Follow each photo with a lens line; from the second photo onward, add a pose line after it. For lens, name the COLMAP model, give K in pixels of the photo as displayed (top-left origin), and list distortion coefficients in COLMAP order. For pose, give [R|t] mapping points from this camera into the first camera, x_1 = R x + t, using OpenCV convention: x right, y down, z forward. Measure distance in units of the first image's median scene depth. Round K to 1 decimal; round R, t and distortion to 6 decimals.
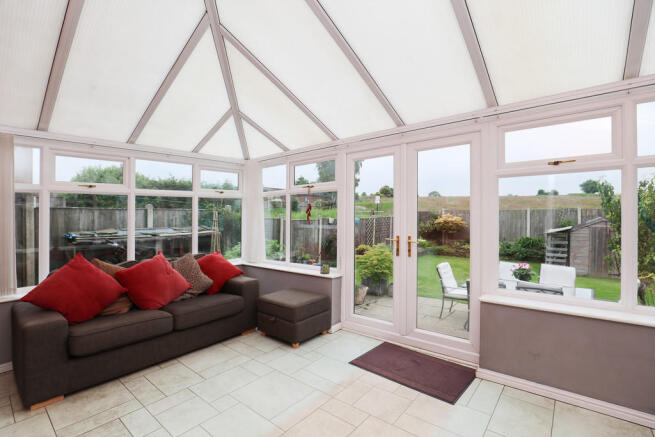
lens RADIAL K [[303.0, 0, 313.8], [0, 303.0, 216.3], [0, 0, 1]] dist [-0.028839, 0.003026]
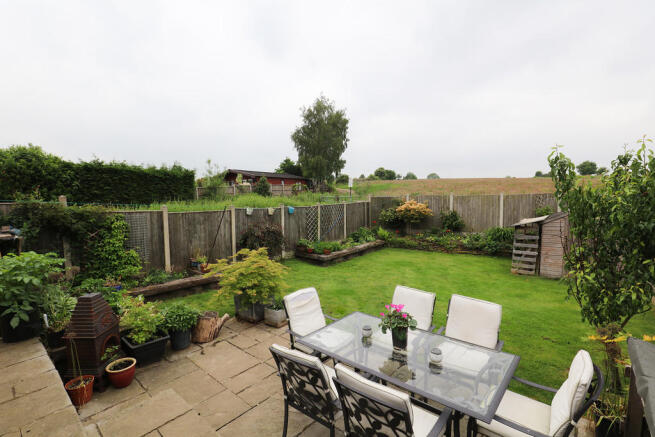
lens RADIAL K [[303.0, 0, 324.7], [0, 303.0, 217.1], [0, 0, 1]] dist [-0.028839, 0.003026]
pose [[0.999695, -0.008481, 0.023198, 0.197402], [0.007098, 0.998229, 0.059064, -0.013543], [-0.023658, -0.058881, 0.997985, 0.162691]]
